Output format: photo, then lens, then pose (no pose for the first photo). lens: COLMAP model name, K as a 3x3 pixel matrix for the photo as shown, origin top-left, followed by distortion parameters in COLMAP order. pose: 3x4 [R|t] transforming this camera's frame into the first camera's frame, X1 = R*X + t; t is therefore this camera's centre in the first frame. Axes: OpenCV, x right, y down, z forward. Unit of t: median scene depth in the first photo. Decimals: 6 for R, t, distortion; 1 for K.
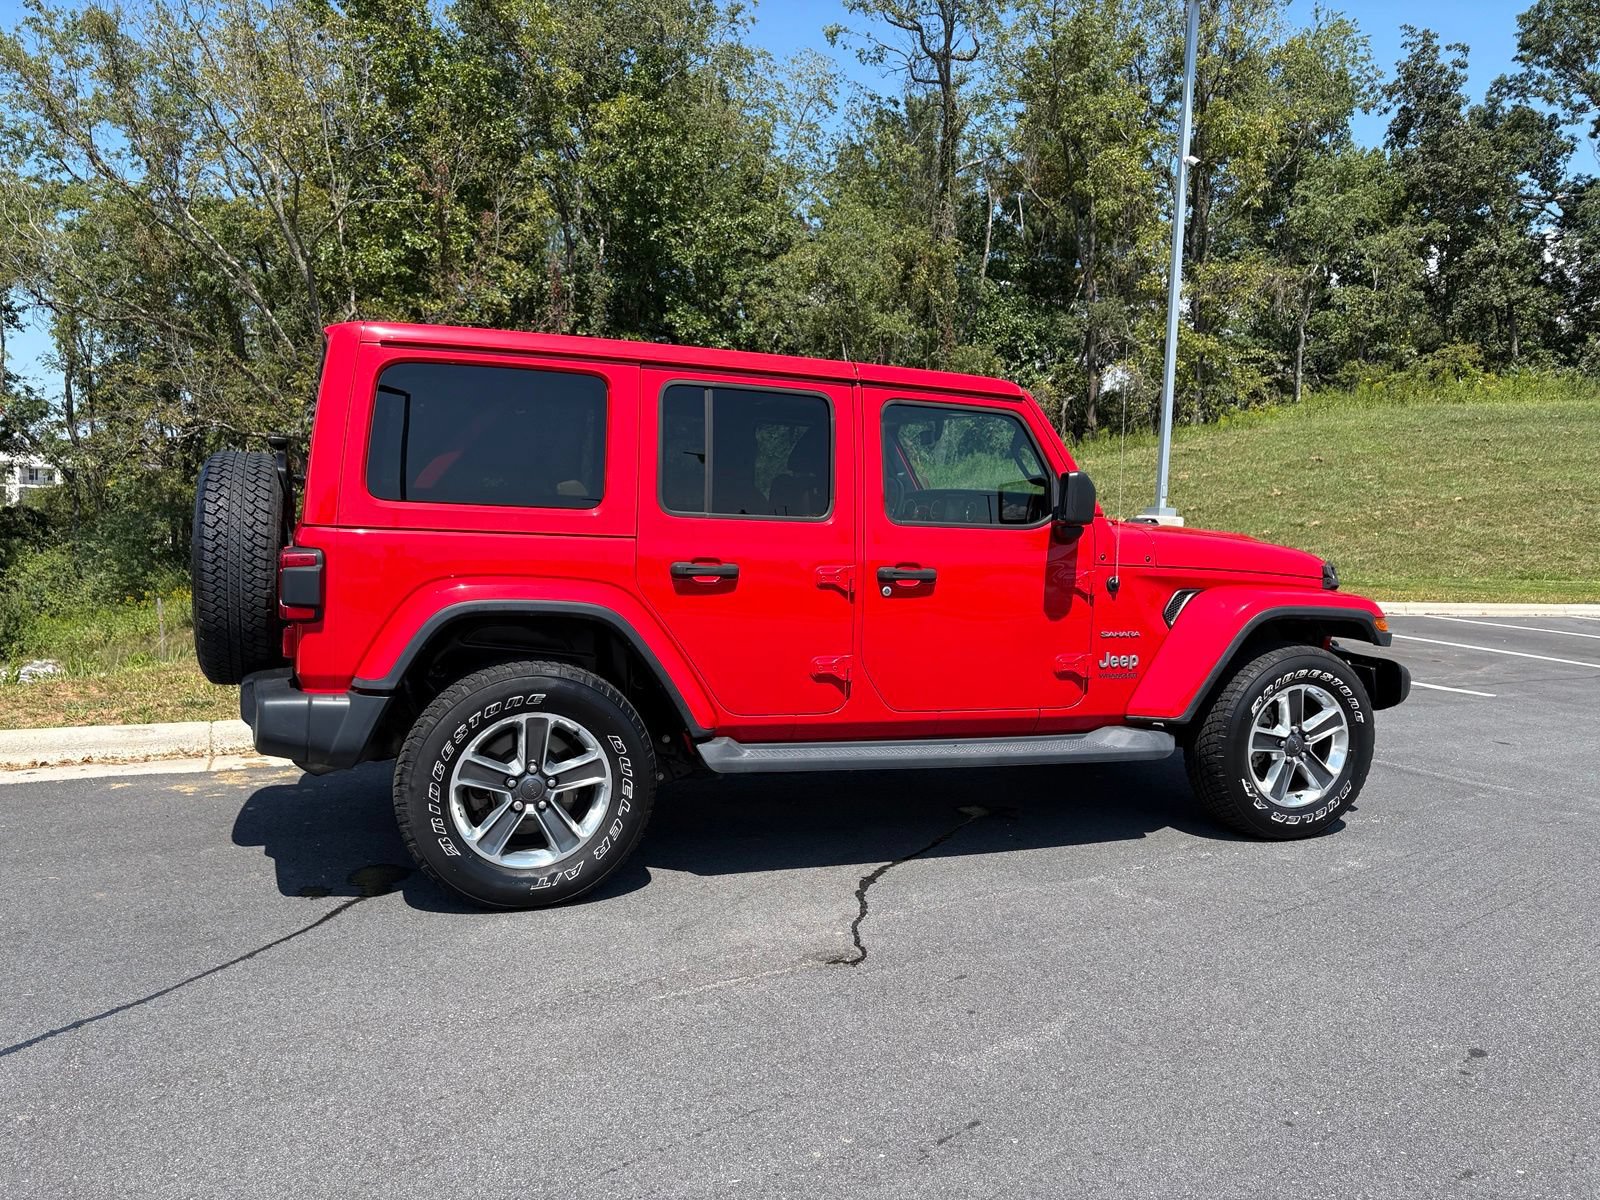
lens RADIAL K [[1204.5, 0, 794.6], [0, 1204.5, 598.4], [0, 0, 1]] dist [0.043660, -0.049115]
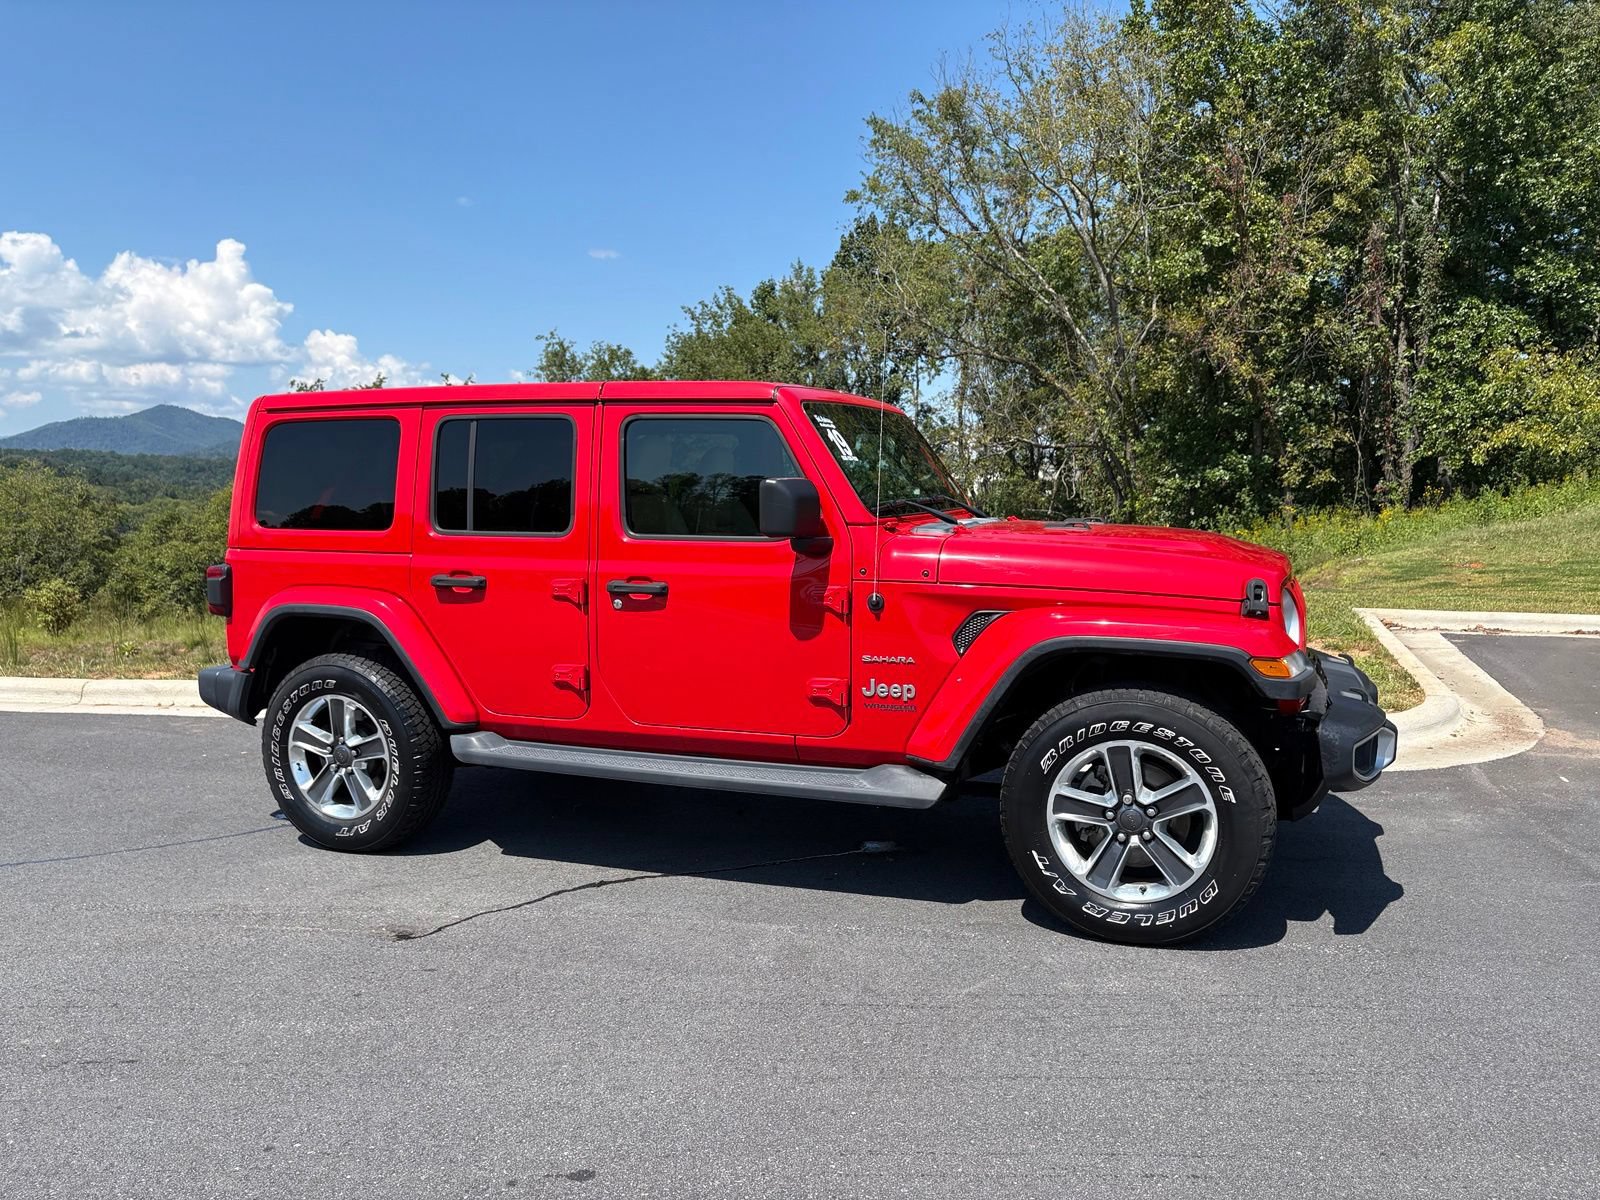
lens RADIAL K [[1204.5, 0, 798.6], [0, 1204.5, 600.4], [0, 0, 1]] dist [0.043660, -0.049115]
pose [[0.744700, 0.020938, -0.667071, 0.774578], [-0.020156, 0.999757, 0.008879, -0.018800], [0.667095, 0.006833, 0.744941, 0.305612]]
